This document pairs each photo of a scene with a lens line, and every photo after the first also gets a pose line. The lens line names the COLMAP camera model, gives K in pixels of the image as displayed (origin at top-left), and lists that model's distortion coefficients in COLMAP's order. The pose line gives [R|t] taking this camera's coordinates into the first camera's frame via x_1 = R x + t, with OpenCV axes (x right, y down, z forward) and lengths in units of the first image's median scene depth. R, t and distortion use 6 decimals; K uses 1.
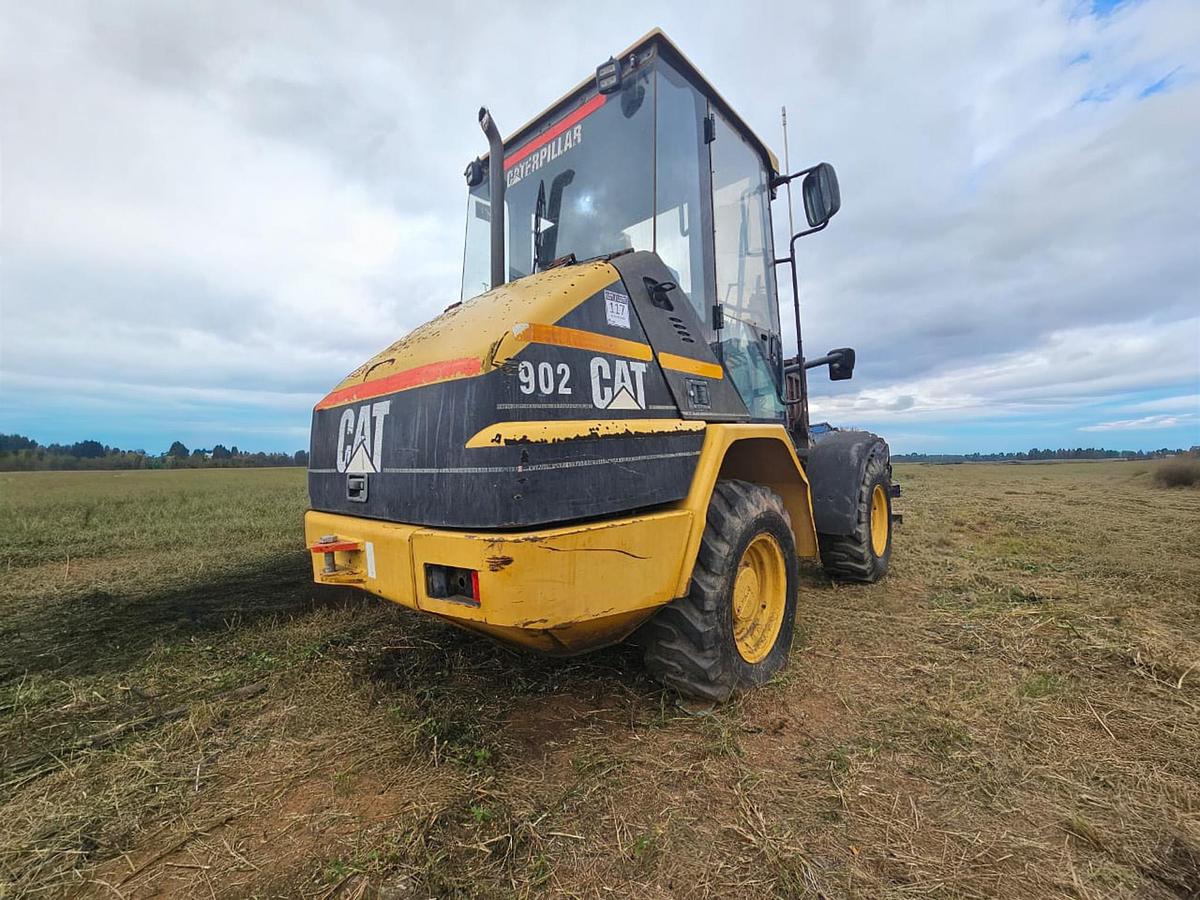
lens RADIAL K [[488.4, 0, 599.4], [0, 488.4, 449.6], [0, 0, 1]] dist [0.001103, -0.000270]
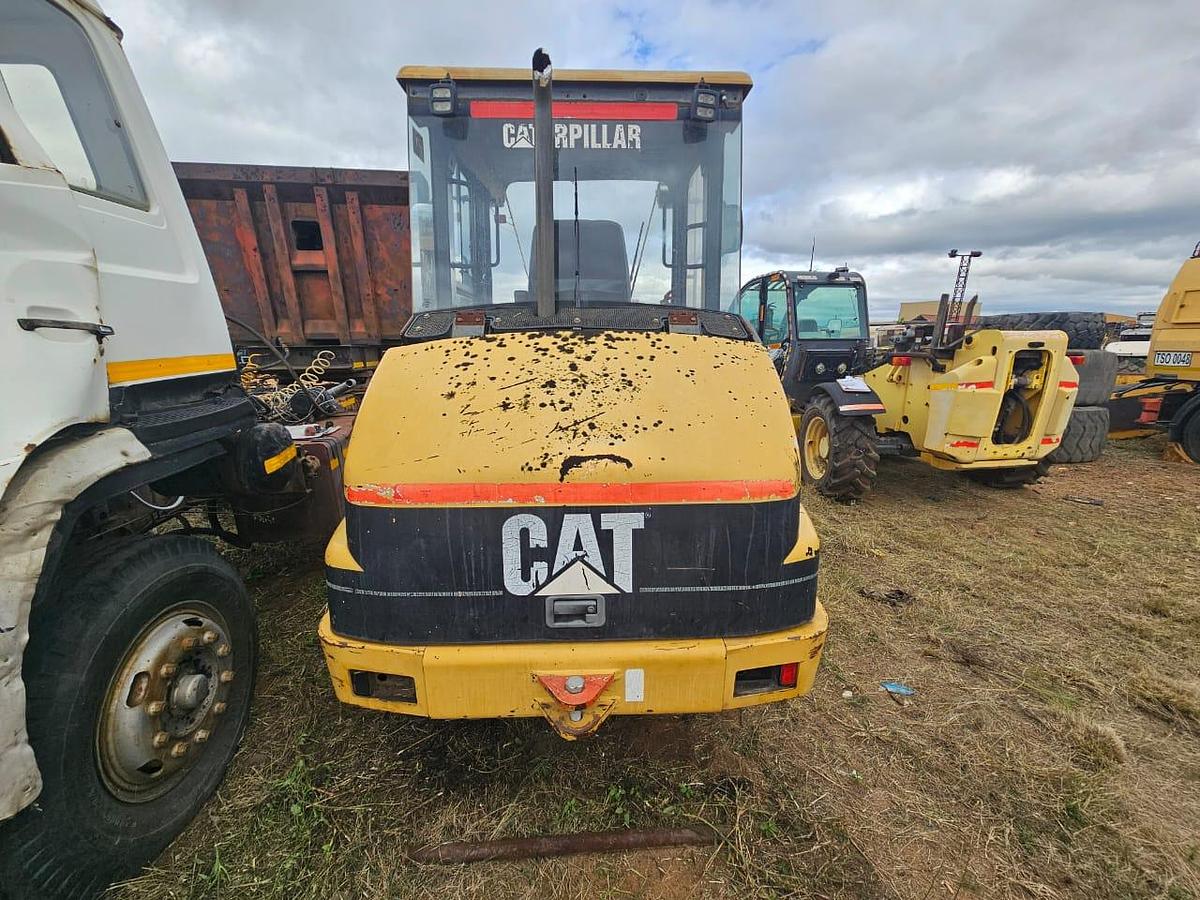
lens RADIAL K [[488.4, 0, 598.6], [0, 488.4, 450.8], [0, 0, 1]] dist [0.001103, -0.000270]
pose [[0.722149, -0.128984, 0.679606, -0.955374], [-0.026824, 0.976501, 0.213836, -0.352546], [-0.691218, -0.172651, 0.701719, 0.418807]]
